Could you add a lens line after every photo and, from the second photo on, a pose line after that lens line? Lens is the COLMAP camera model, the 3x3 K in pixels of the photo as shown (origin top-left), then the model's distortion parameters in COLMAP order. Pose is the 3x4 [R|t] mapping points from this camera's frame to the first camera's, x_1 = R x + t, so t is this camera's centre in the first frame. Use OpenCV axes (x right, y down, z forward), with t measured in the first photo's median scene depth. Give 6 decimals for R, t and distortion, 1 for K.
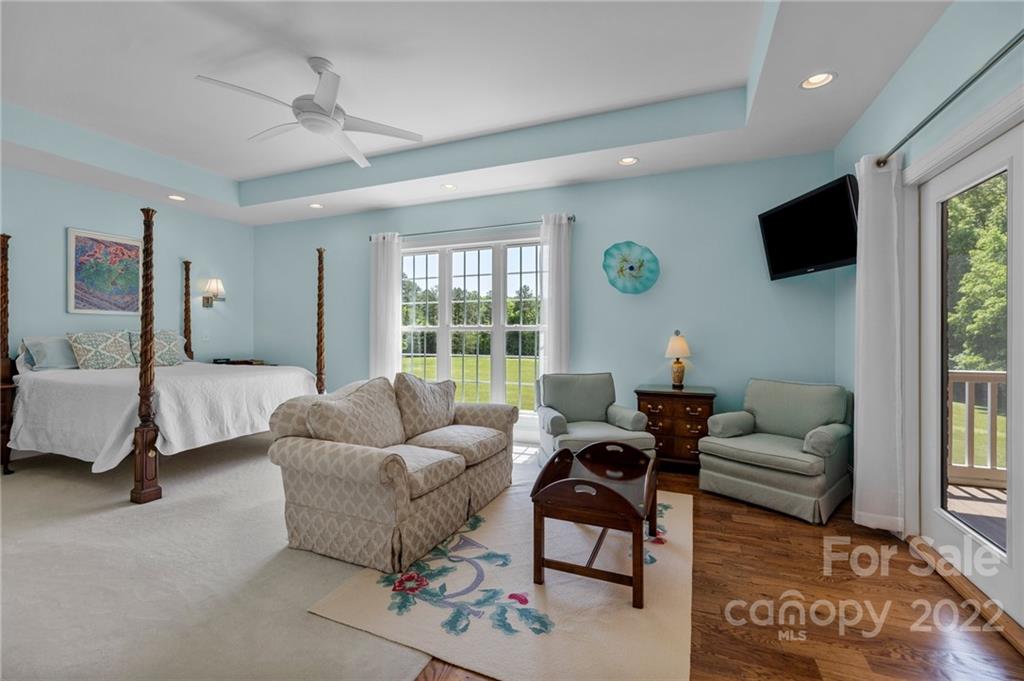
lens RADIAL K [[441.2, 0, 507.7], [0, 441.2, 337.2], [0, 0, 1]] dist [0.004835, -0.000279]
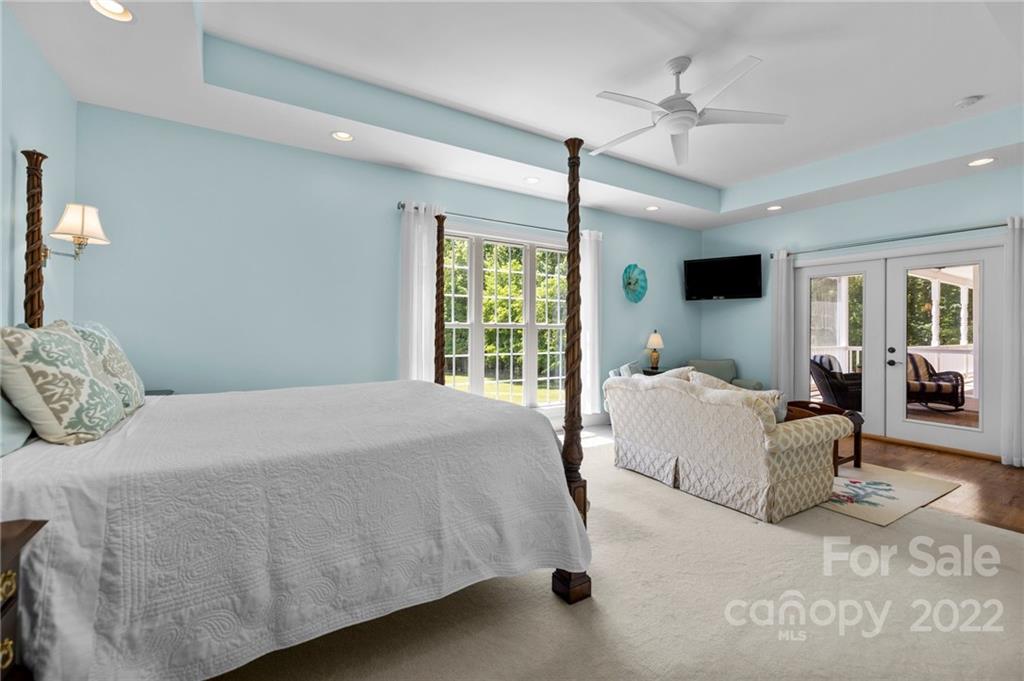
lens RADIAL K [[441.2, 0, 510.0], [0, 441.2, 334.8], [0, 0, 1]] dist [0.004835, -0.000279]
pose [[0.572680, -0.004313, 0.819768, -1.072027], [-0.000680, 0.999983, 0.005736, -0.006430], [-0.819779, -0.003842, 0.572667, 0.538197]]
